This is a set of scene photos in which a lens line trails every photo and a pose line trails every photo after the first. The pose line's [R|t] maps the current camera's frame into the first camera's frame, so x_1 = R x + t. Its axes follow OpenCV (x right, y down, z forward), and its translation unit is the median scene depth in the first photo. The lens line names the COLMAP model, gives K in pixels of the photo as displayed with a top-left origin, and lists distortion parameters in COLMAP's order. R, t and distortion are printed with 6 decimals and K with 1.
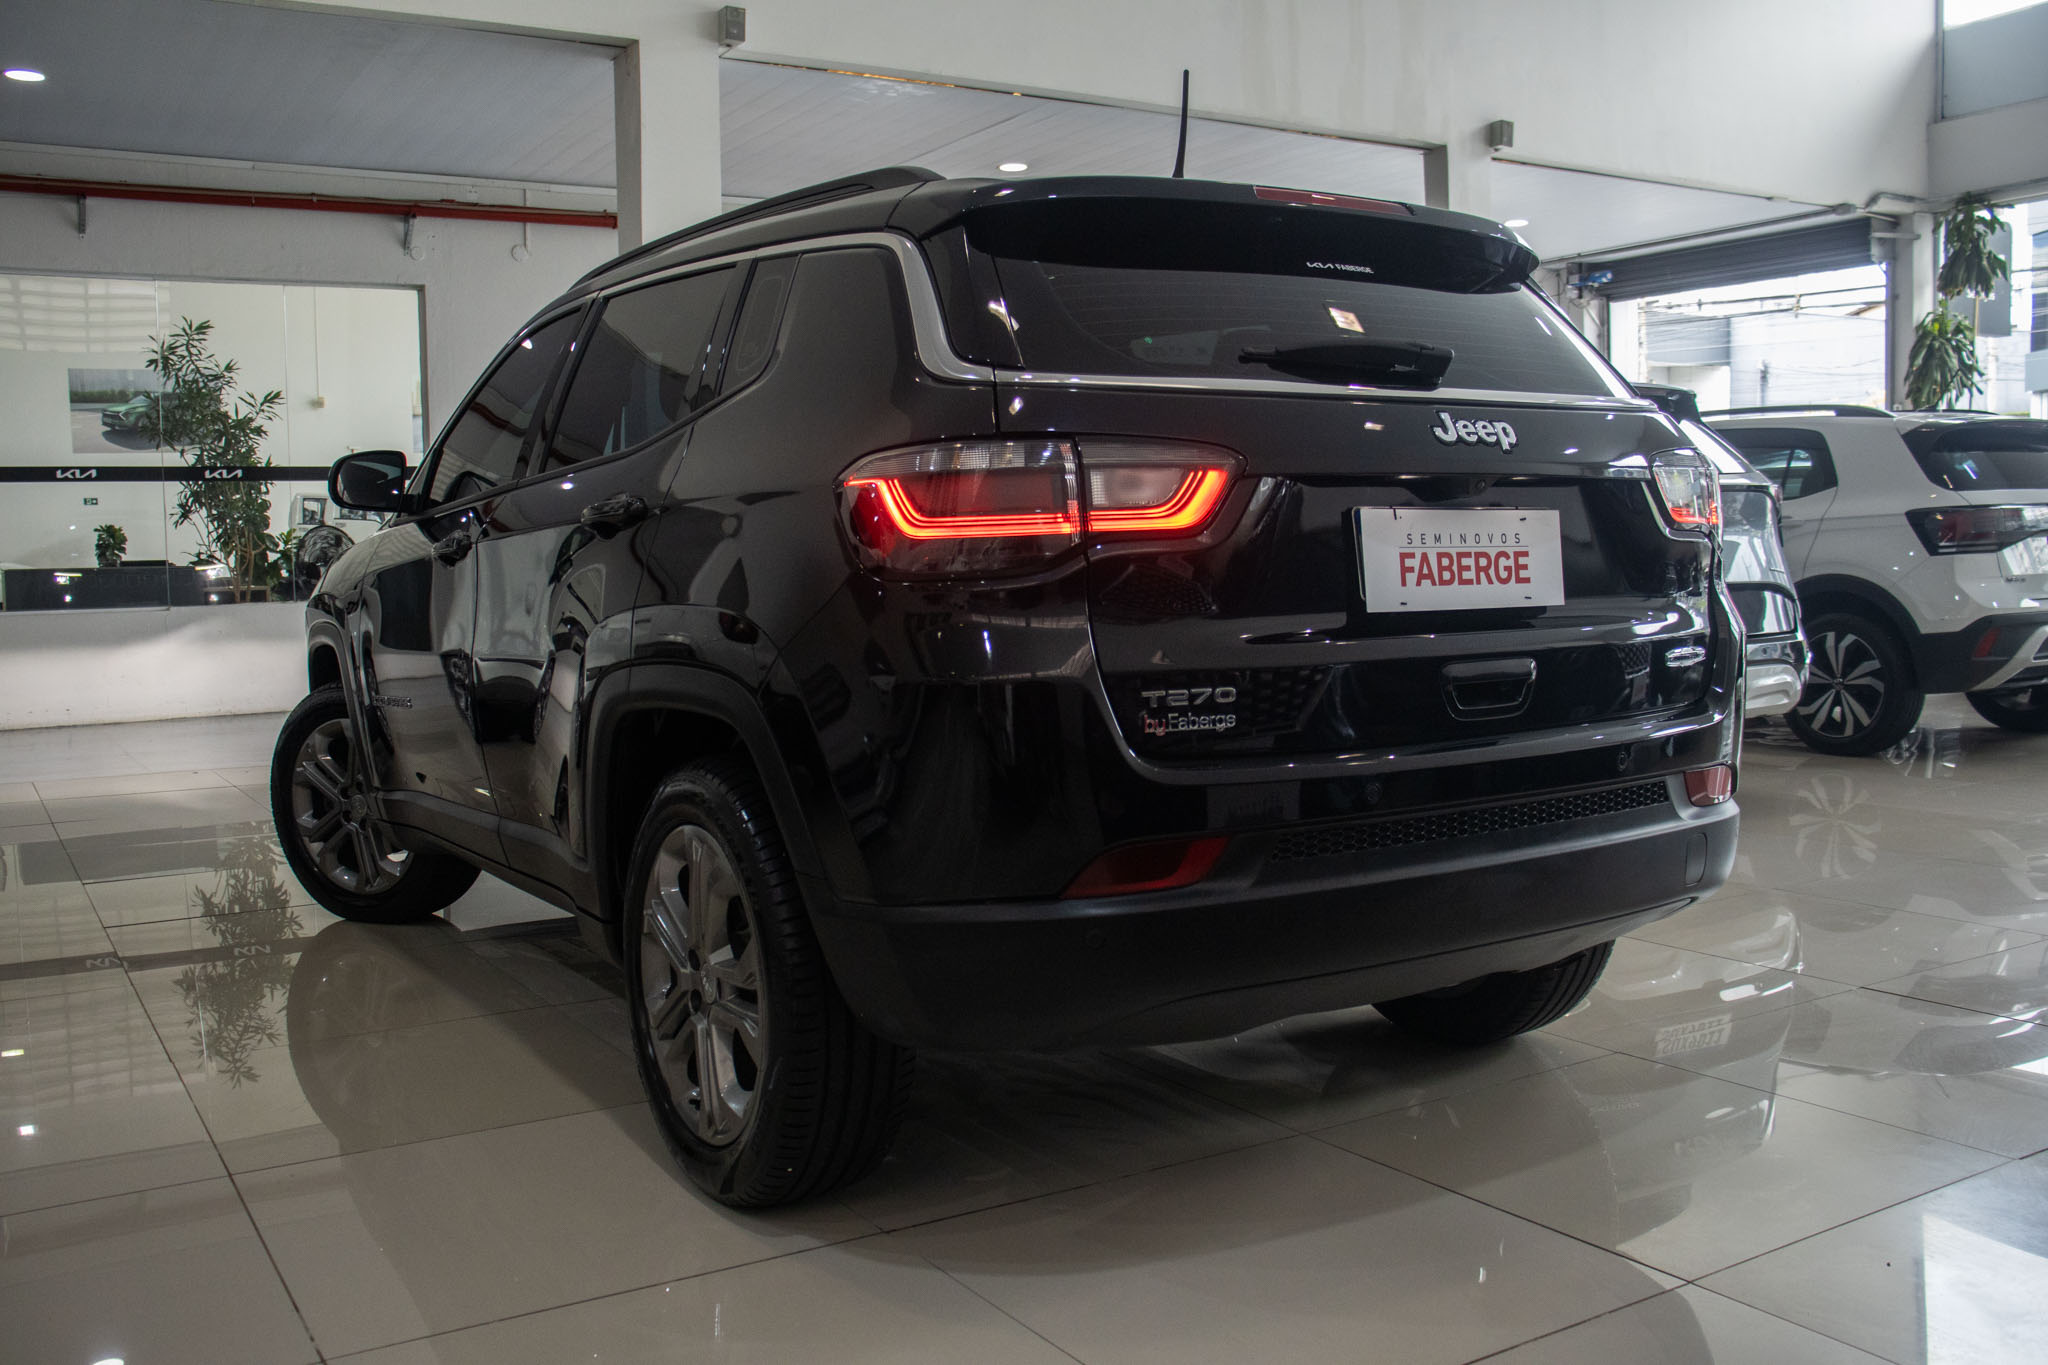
lens RADIAL K [[1822.7, 0, 1024.0], [0, 1822.7, 682.5], [0, 0, 1]] dist [-0.078460, 0.004260]
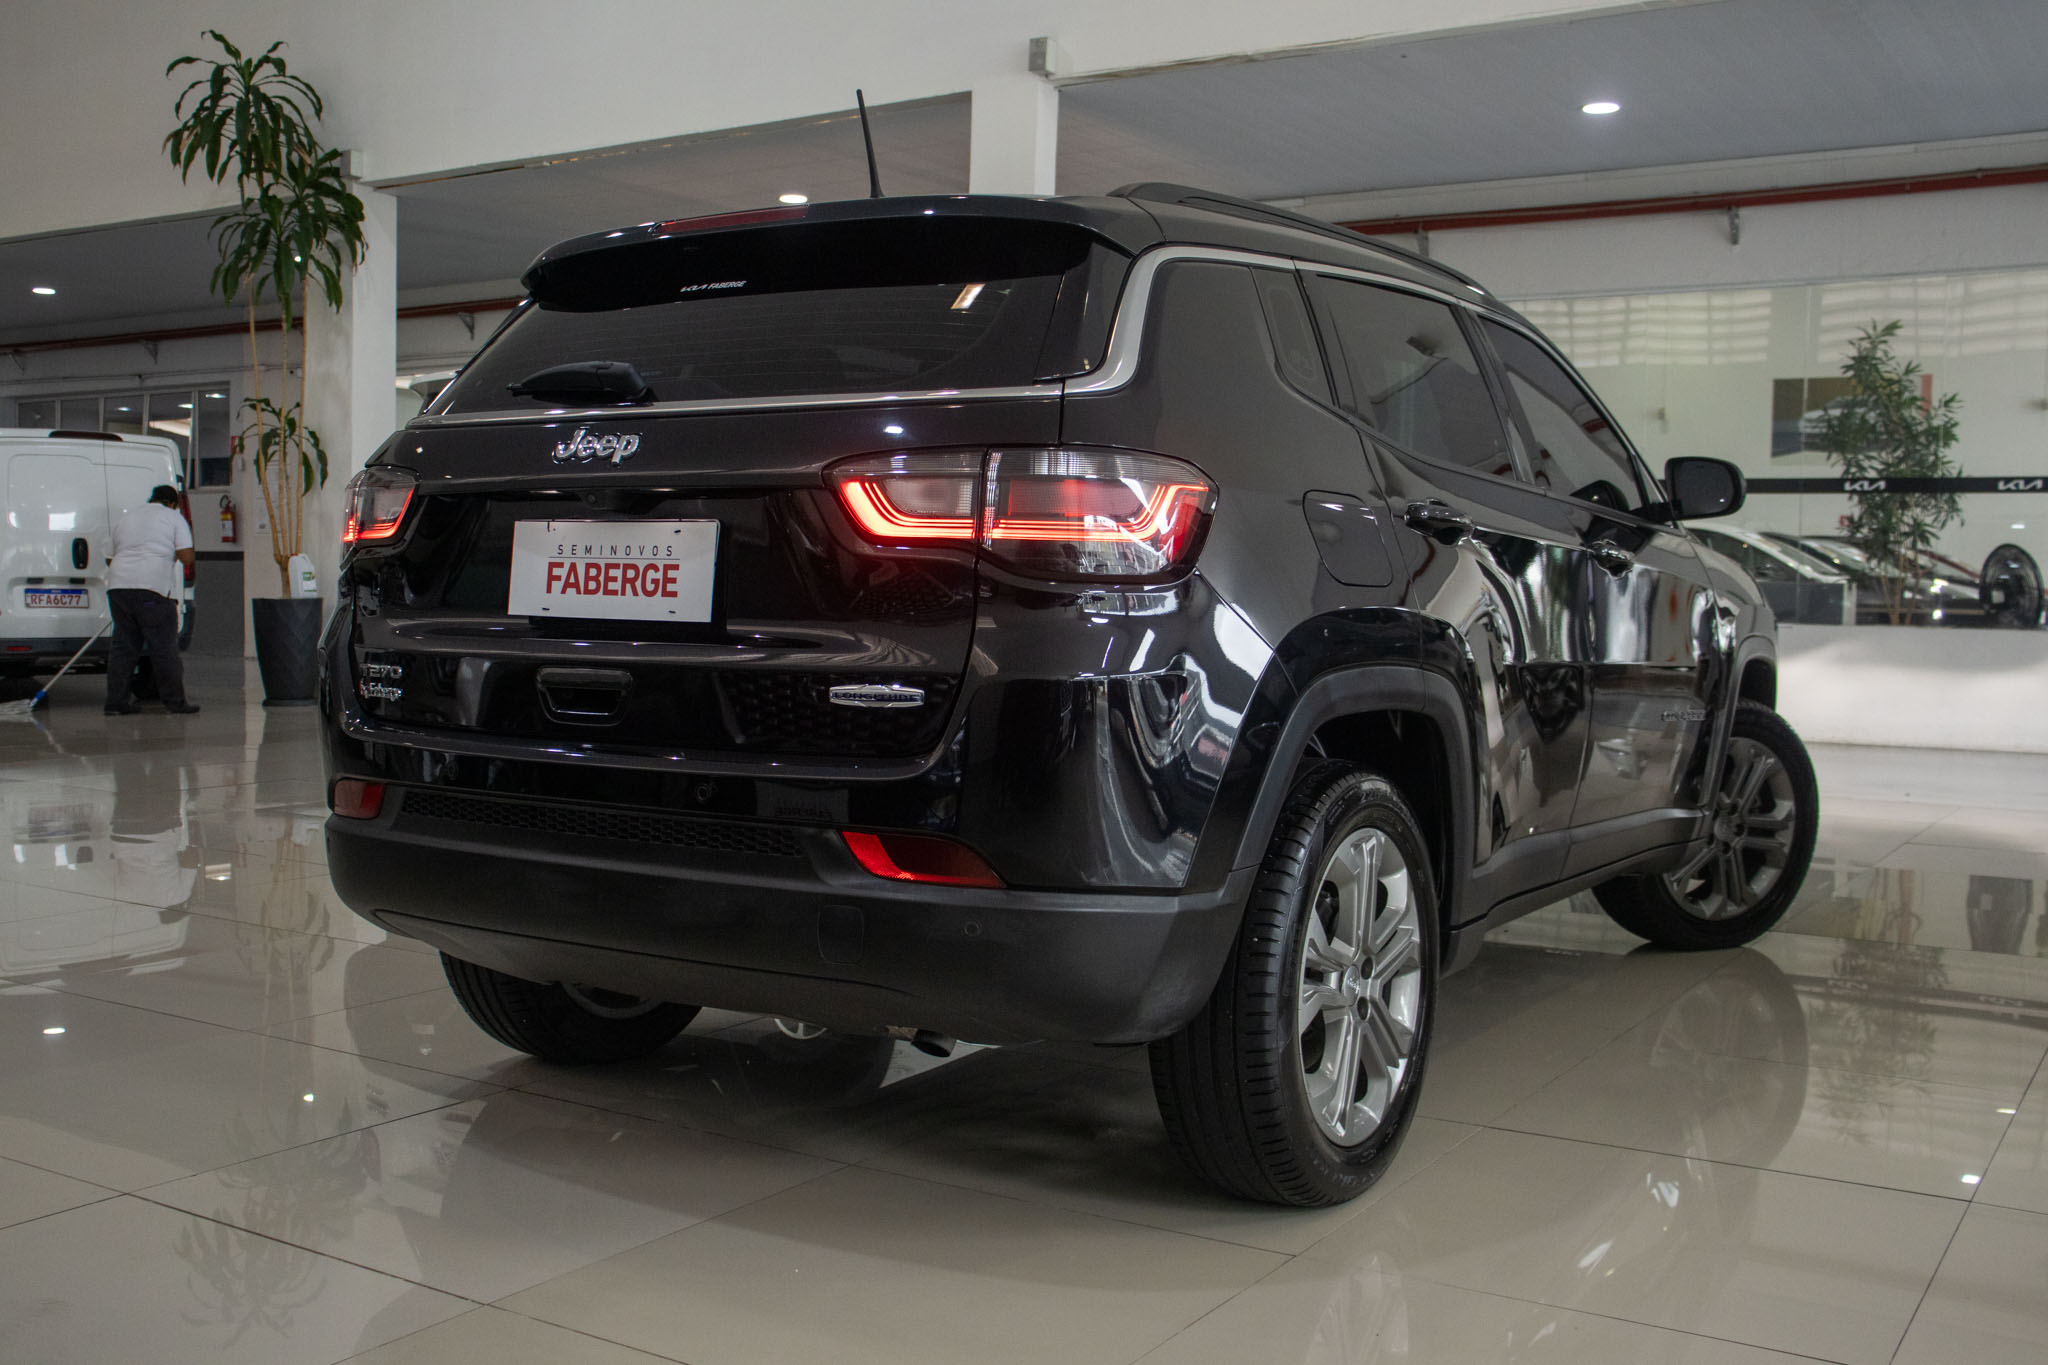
lens RADIAL K [[2031.4, 0, 1024.0], [0, 2031.4, 682.5], [0, 0, 1]] dist [-0.069357, -0.002162]
pose [[0.417801, 0.072582, -0.905635, 1.358328], [-0.088257, 0.995332, 0.039055, -0.068860], [0.904242, 0.063611, 0.422257, 0.717574]]
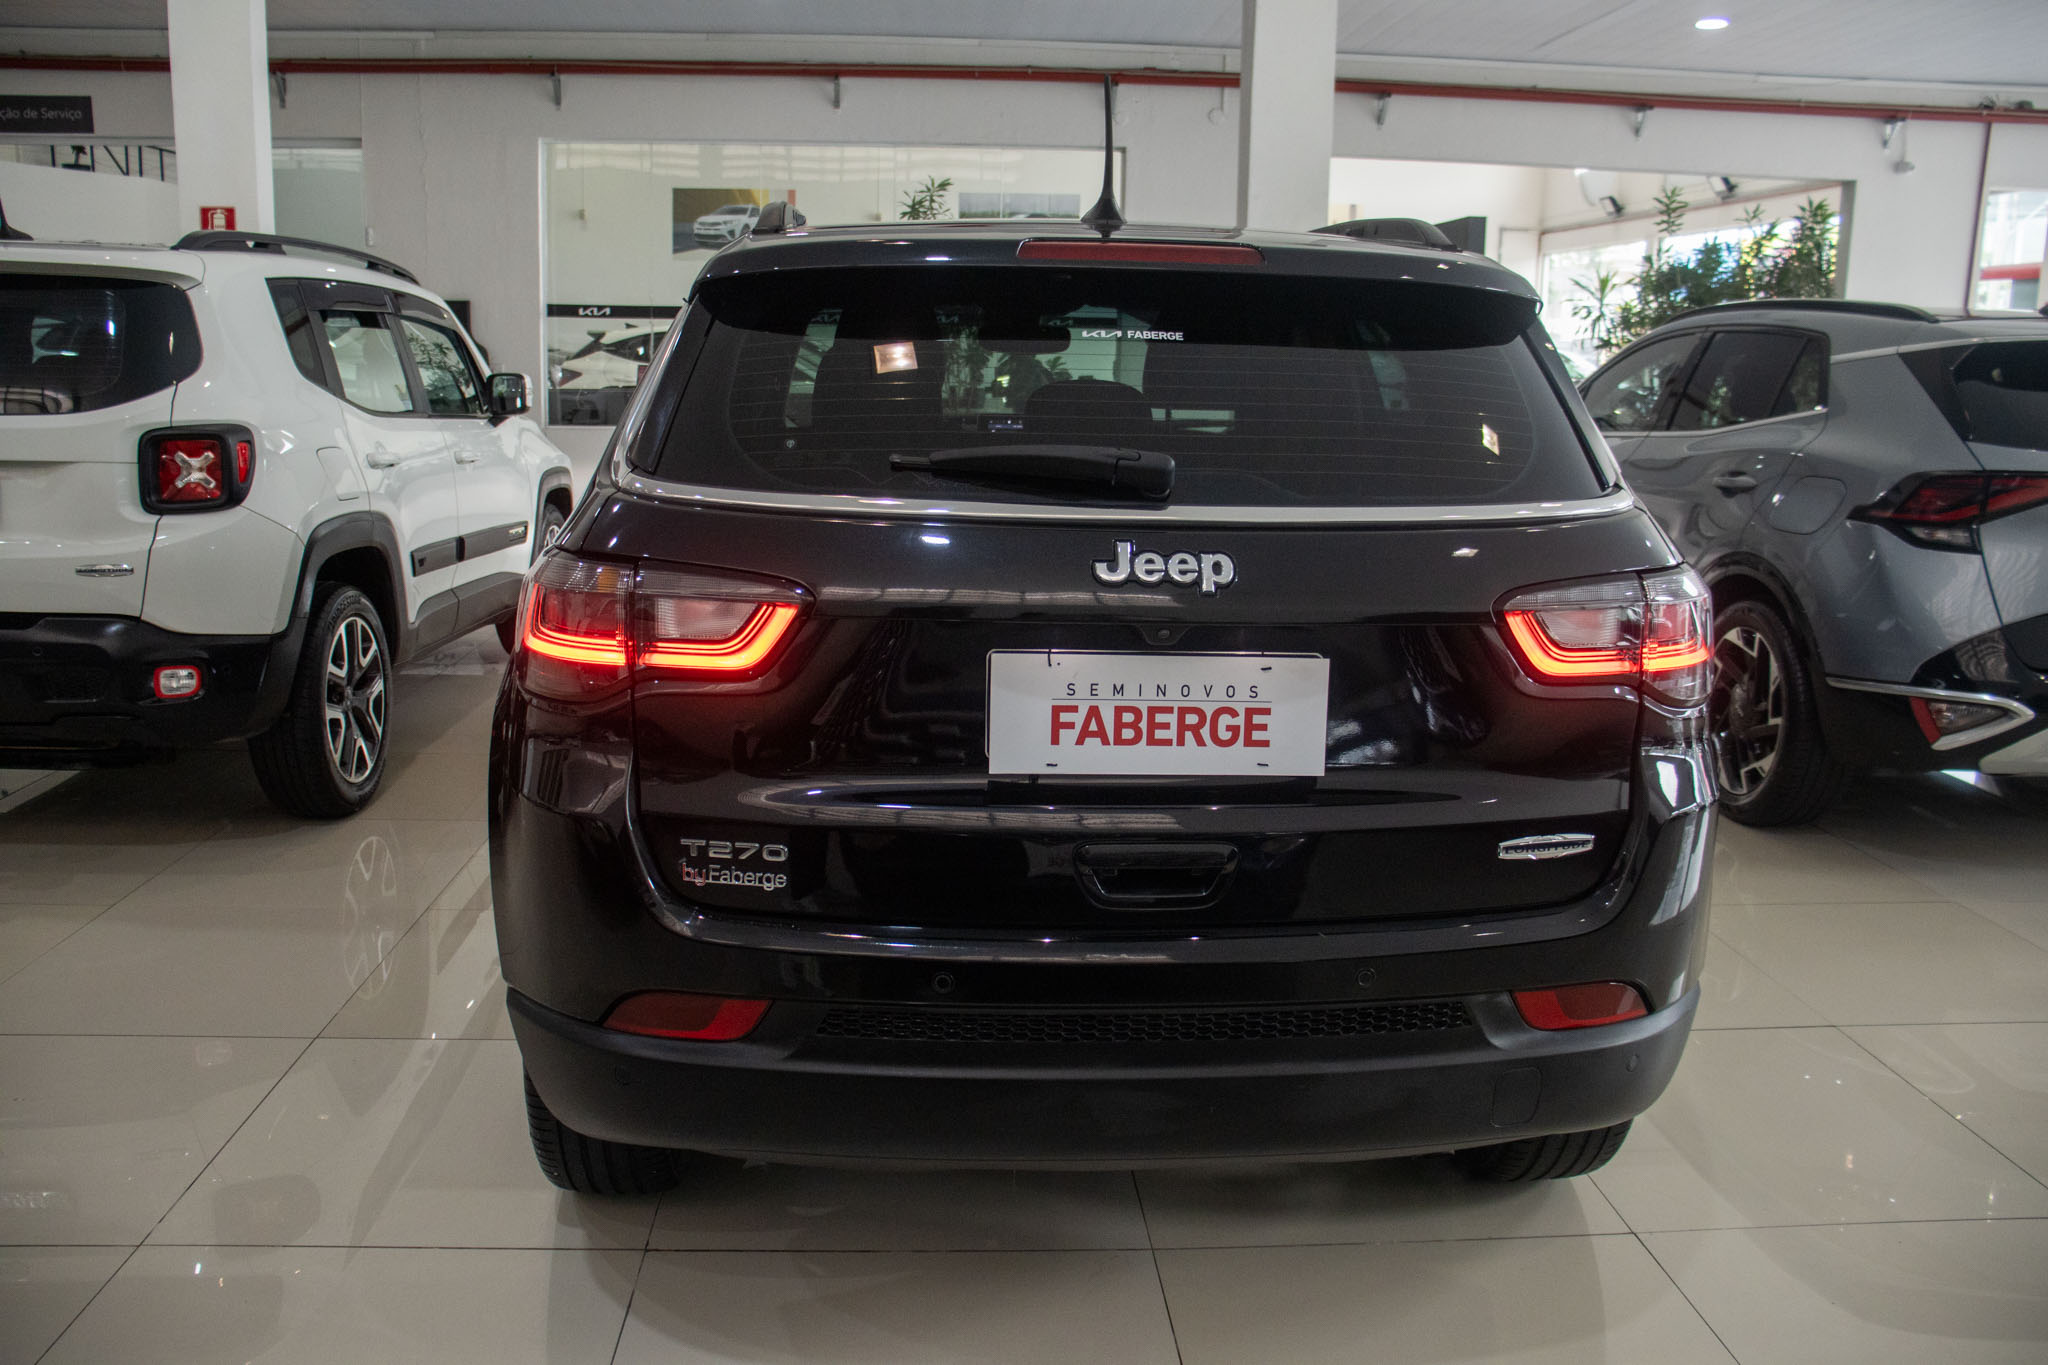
lens RADIAL K [[1687.1, 0, 1024.0], [0, 1687.1, 682.5], [0, 0, 1]] dist [-0.139349, 0.000489]
pose [[0.874730, 0.133509, -0.465857, 0.535686], [-0.073561, 0.986742, 0.144665, -0.186279], [0.478995, -0.092274, 0.872954, 0.292855]]
